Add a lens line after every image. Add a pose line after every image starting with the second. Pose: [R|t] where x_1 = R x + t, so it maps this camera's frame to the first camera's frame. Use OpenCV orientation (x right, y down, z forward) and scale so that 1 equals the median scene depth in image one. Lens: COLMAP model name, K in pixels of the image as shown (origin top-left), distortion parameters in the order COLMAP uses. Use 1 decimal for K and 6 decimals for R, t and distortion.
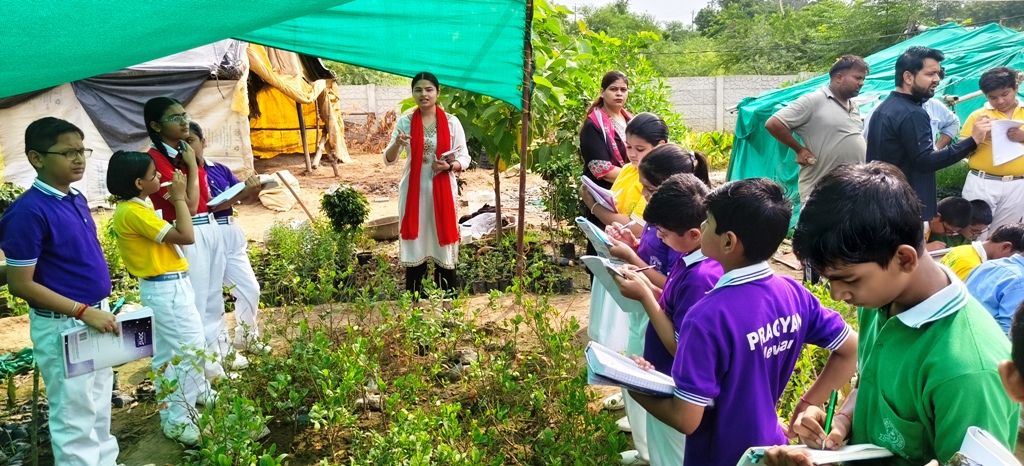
lens RADIAL K [[719.8, 0, 511.0], [0, 719.8, 235.0], [0, 0, 1]] dist [0.064494, -0.008043]
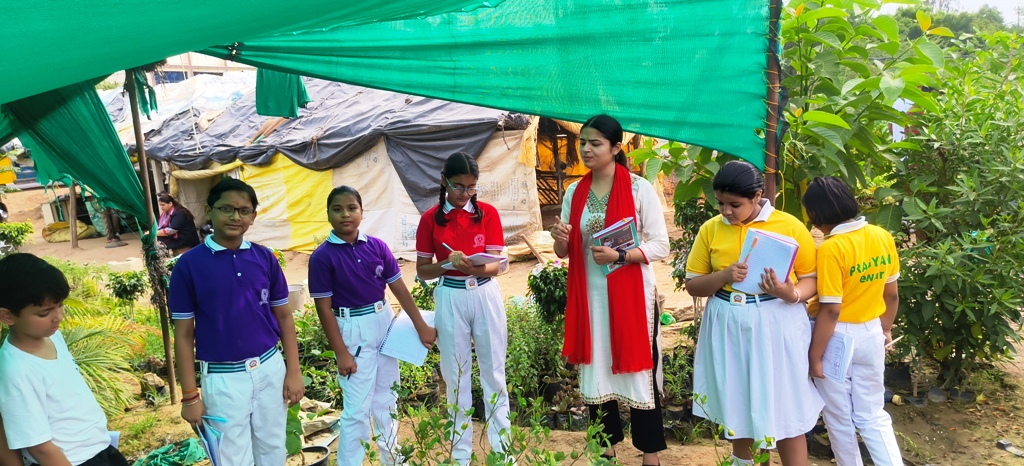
lens RADIAL K [[719.8, 0, 508.4], [0, 719.8, 232.2], [0, 0, 1]] dist [0.064494, -0.008043]
pose [[0.867799, 0.025768, -0.496246, 0.071267], [-0.051467, 0.997944, -0.038184, -0.046088], [0.494242, 0.058676, 0.867342, 0.199218]]
